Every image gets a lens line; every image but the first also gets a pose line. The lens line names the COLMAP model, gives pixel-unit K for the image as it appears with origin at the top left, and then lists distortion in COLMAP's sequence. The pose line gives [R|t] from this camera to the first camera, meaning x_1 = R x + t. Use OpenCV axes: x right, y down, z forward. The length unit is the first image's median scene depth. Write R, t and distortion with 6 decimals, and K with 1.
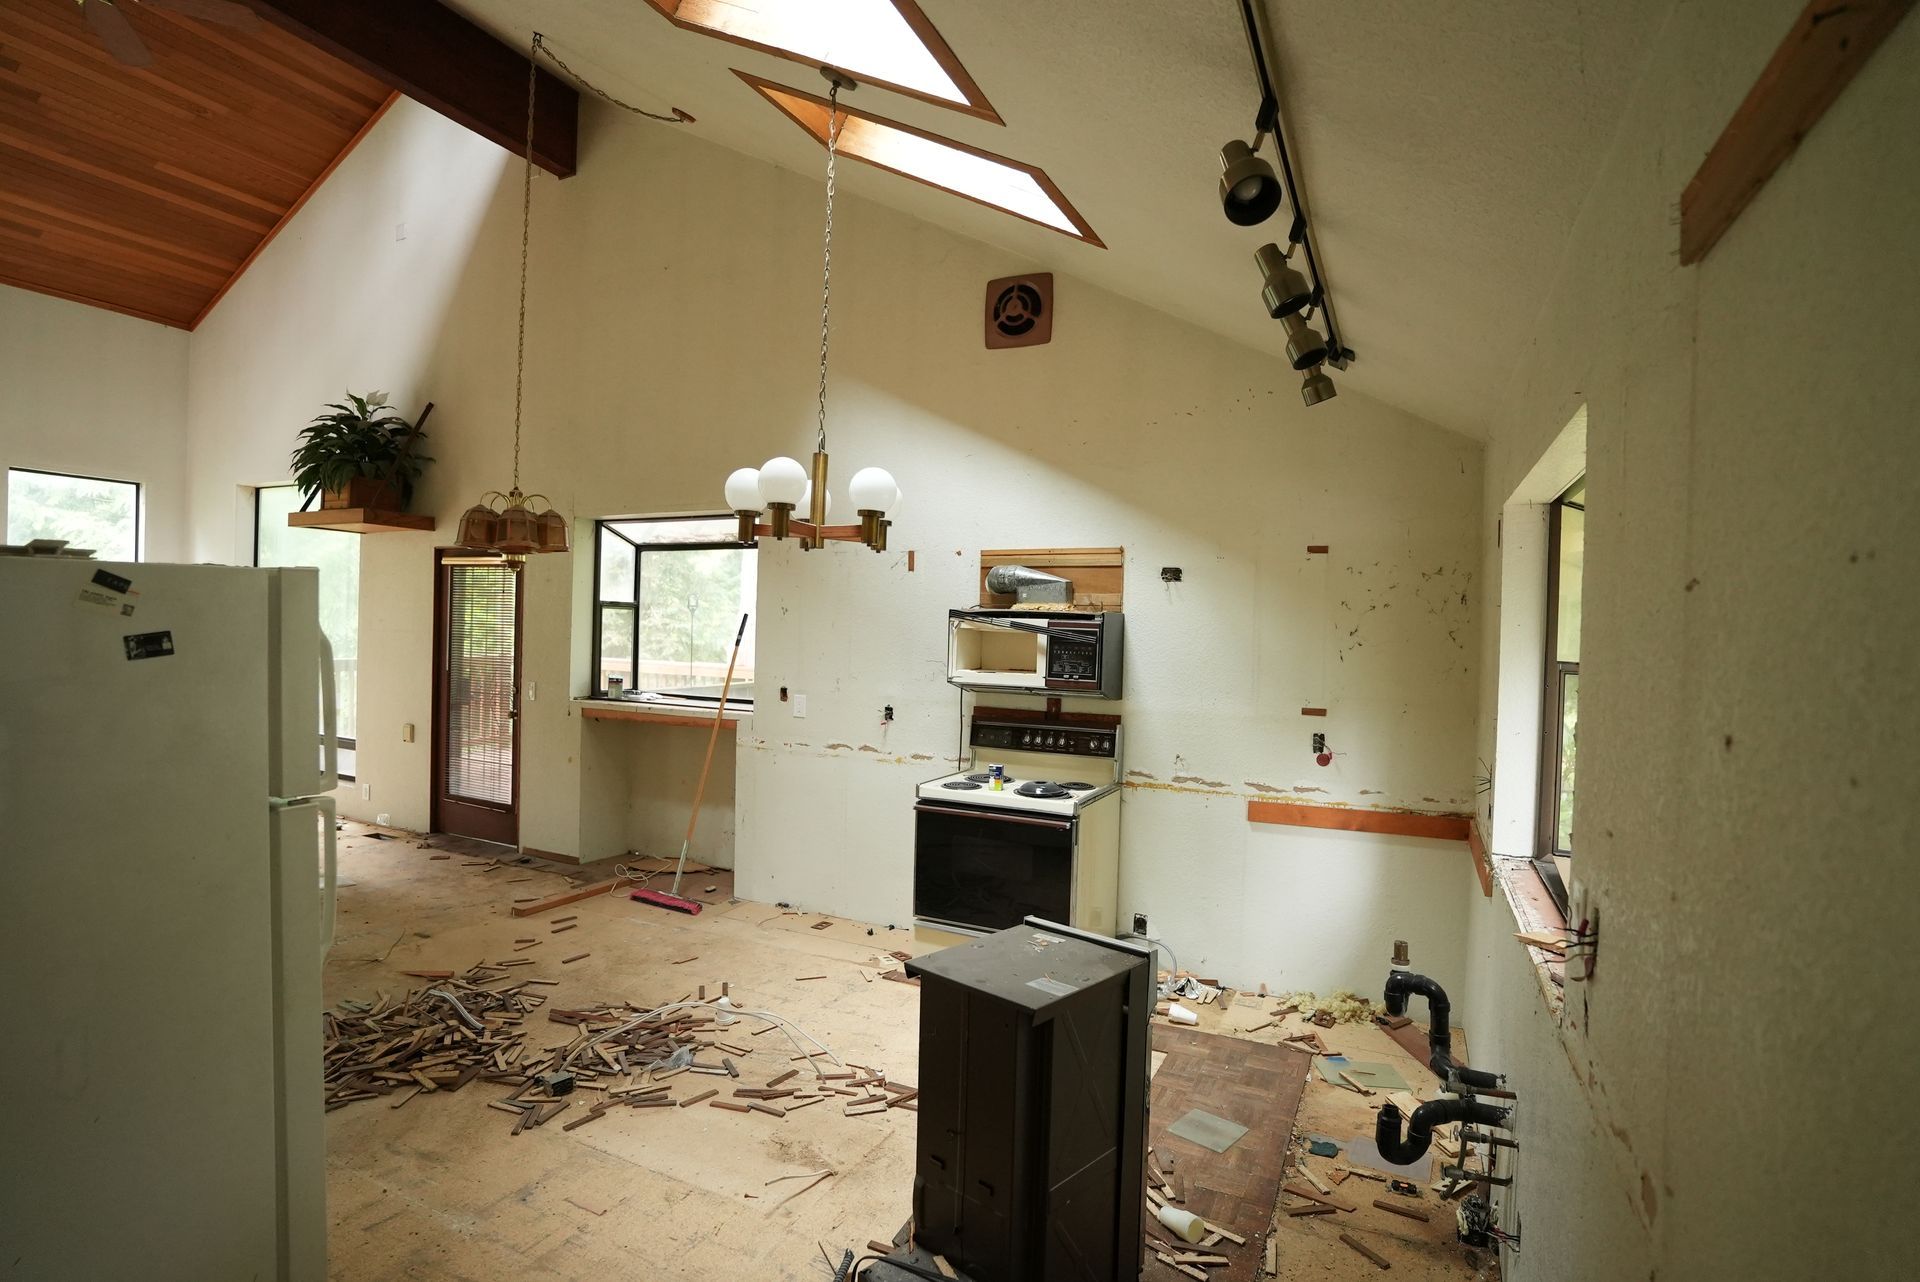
lens RADIAL K [[950.0, 0, 955.8], [0, 950.0, 641.7], [0, 0, 1]] dist [-0.082428, 0.039541]
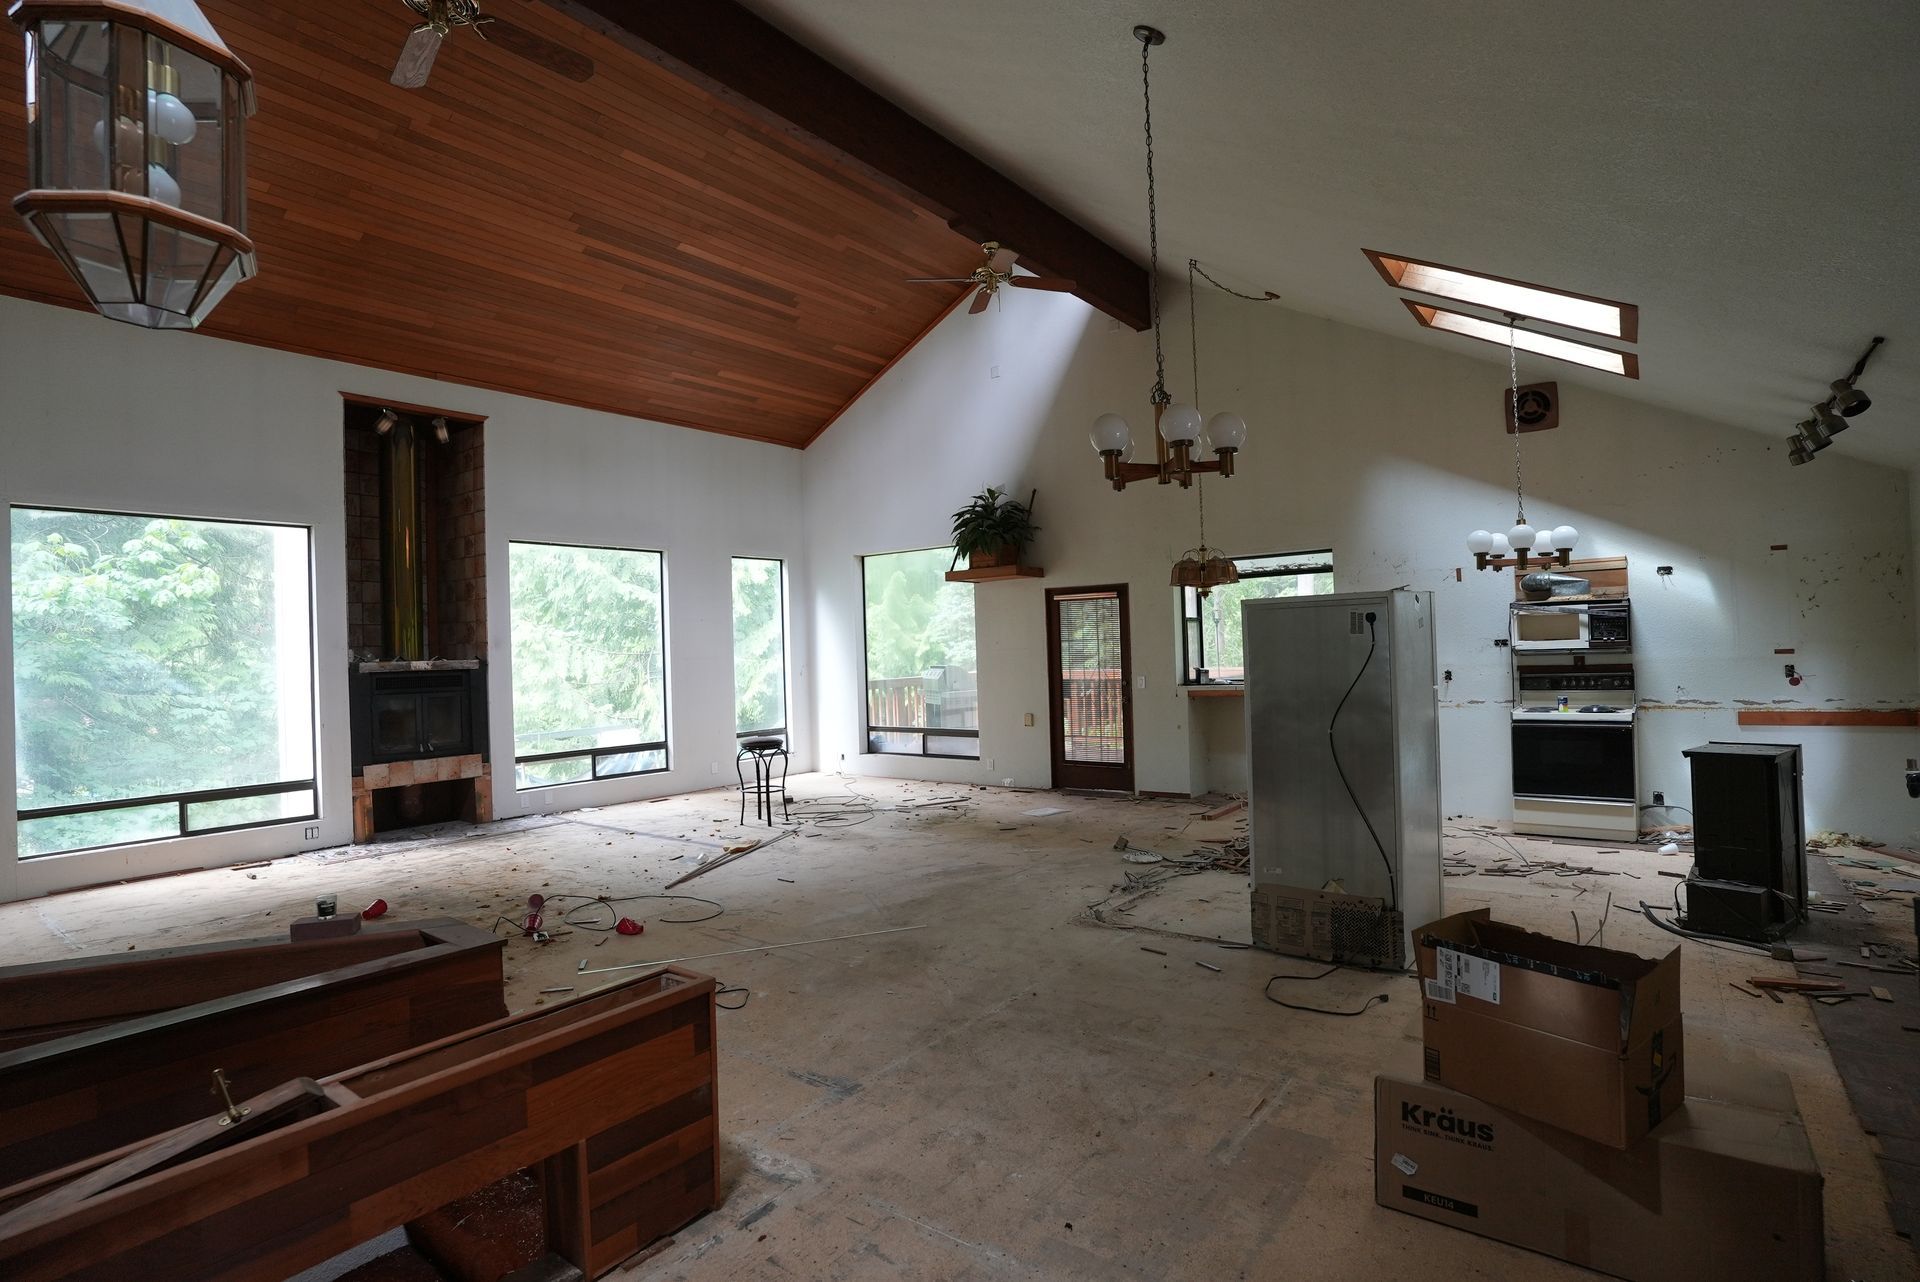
lens RADIAL K [[950.0, 0, 955.8], [0, 950.0, 641.7], [0, 0, 1]] dist [-0.082428, 0.039541]
pose [[0.978129, -0.061328, -0.198752, -0.594798], [0.056640, 0.997968, -0.029190, 0.022439], [0.200138, 0.017294, 0.979615, -0.680778]]
